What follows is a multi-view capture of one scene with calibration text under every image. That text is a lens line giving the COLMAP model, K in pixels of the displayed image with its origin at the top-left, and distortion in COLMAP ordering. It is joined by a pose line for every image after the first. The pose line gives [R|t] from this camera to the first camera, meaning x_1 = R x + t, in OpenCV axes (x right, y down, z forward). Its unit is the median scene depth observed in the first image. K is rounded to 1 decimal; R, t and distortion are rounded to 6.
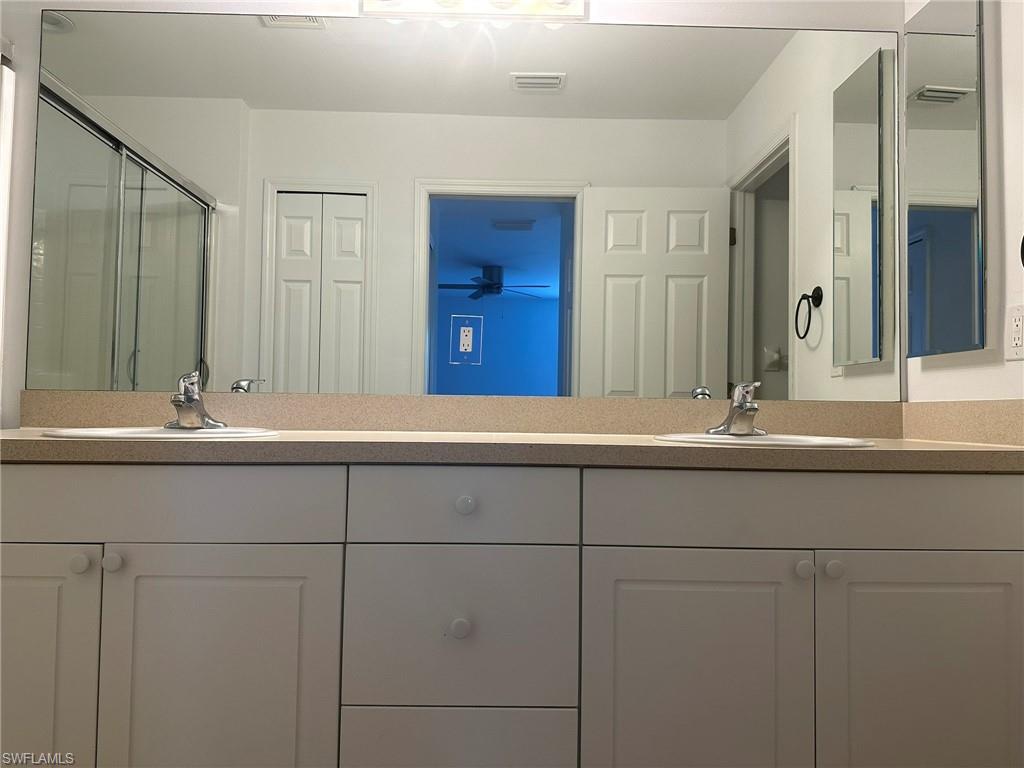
lens RADIAL K [[720.8, 0, 506.9], [0, 720.8, 377.1], [0, 0, 1]] dist [0.110583, -0.168227]
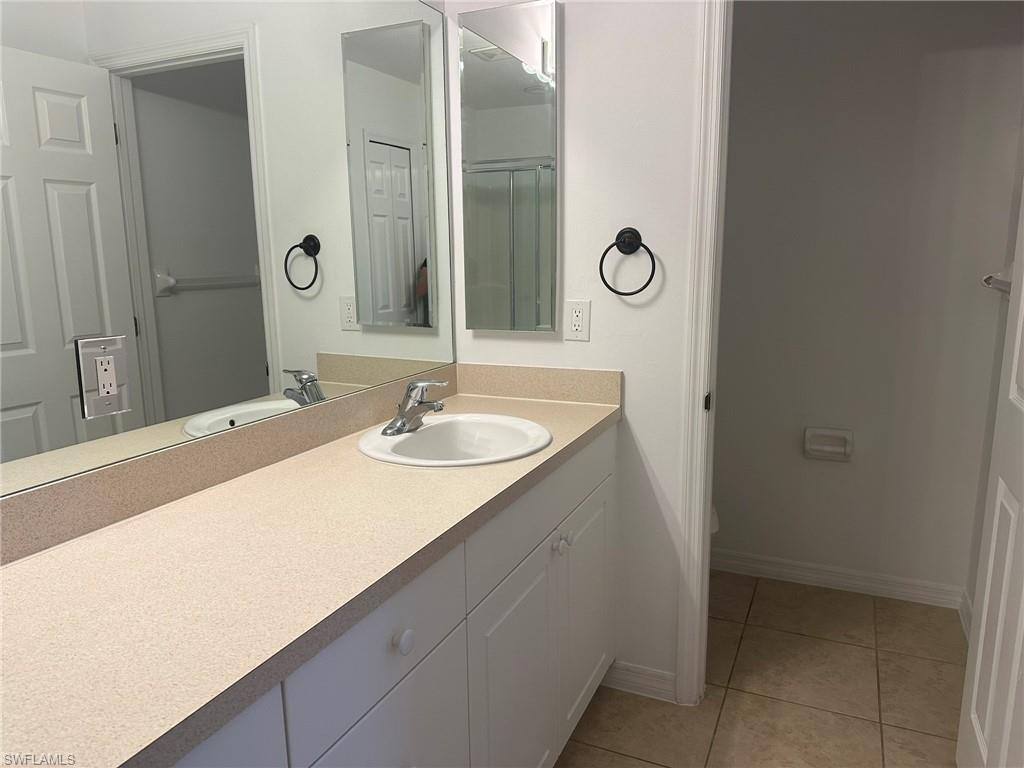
lens RADIAL K [[720.8, 0, 506.9], [0, 720.8, 377.1], [0, 0, 1]] dist [0.110583, -0.168227]
pose [[0.430835, -0.178871, 0.884526, -0.464127], [-0.022121, 0.977772, 0.208501, -0.189826], [-0.902159, -0.109396, 0.417302, 0.428666]]
